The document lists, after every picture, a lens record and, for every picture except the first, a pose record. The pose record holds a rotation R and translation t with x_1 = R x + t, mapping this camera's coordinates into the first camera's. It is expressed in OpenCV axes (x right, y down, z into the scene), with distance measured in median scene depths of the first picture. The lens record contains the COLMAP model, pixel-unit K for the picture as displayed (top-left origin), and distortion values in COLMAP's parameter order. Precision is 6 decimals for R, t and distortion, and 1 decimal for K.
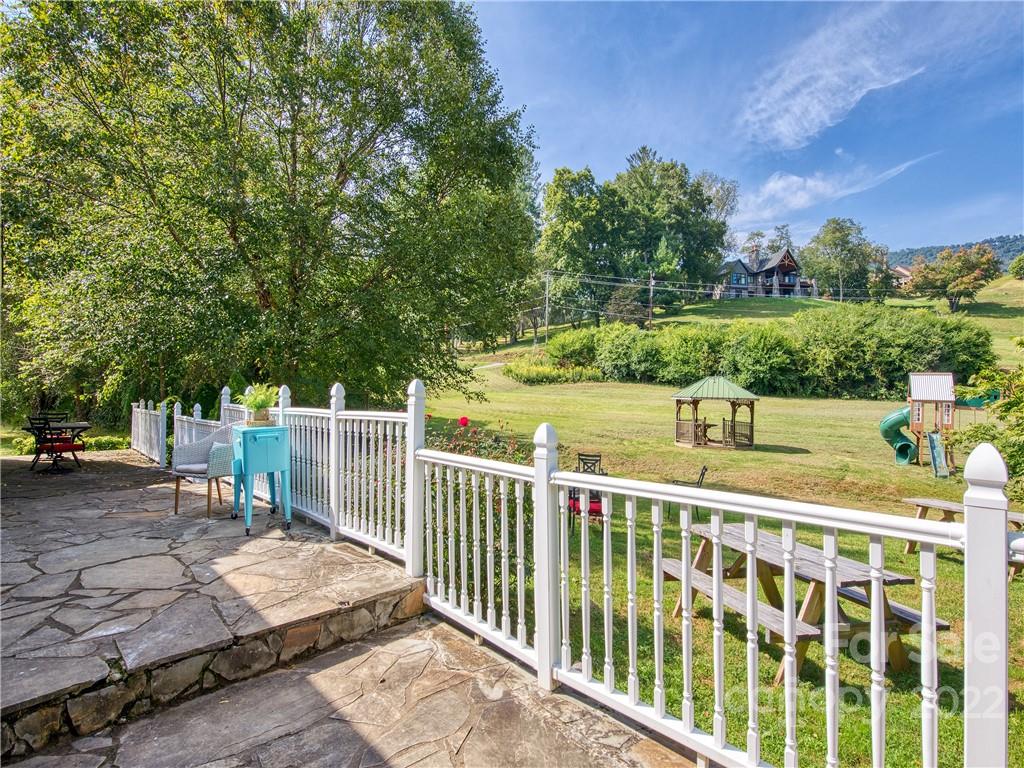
lens RADIAL K [[485.1, 0, 514.1], [0, 485.1, 387.8], [0, 0, 1]] dist [-0.009416, -0.002518]
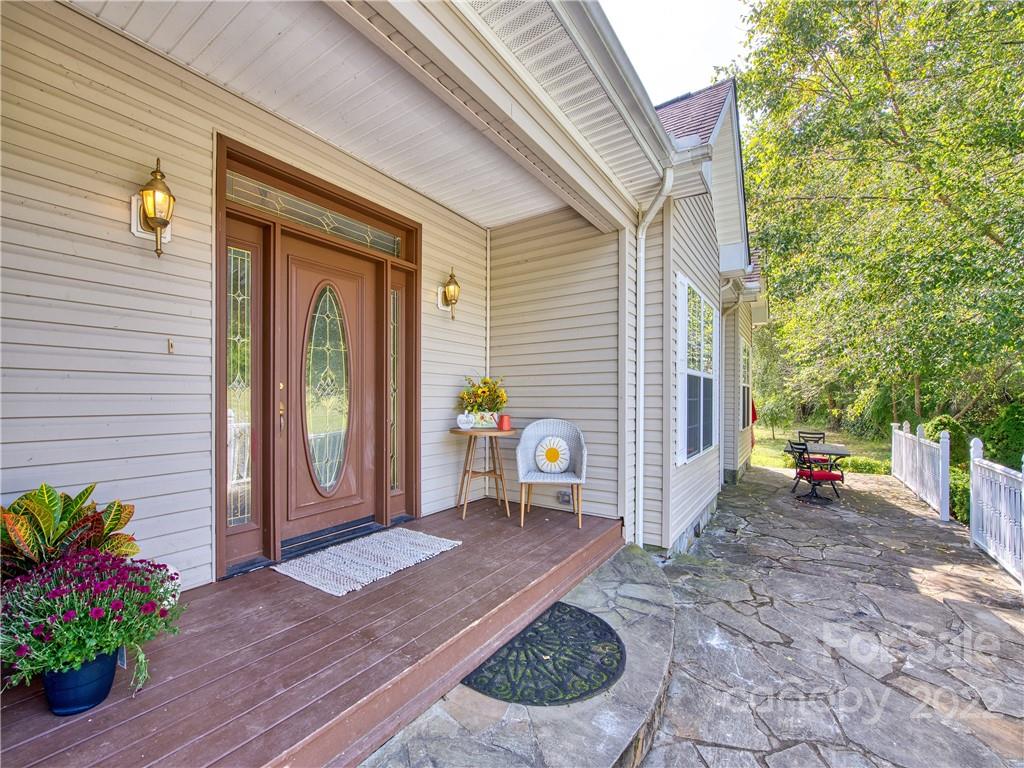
lens RADIAL K [[436.0, 0, 512.2], [0, 436.0, 394.6], [0, 0, 1]] dist [-0.003637, -0.000426]
pose [[0.201618, -0.013306, -0.979374, -0.153820], [0.013587, 0.999850, -0.010787, -0.019522], [0.979370, -0.011132, 0.201768, 0.162955]]
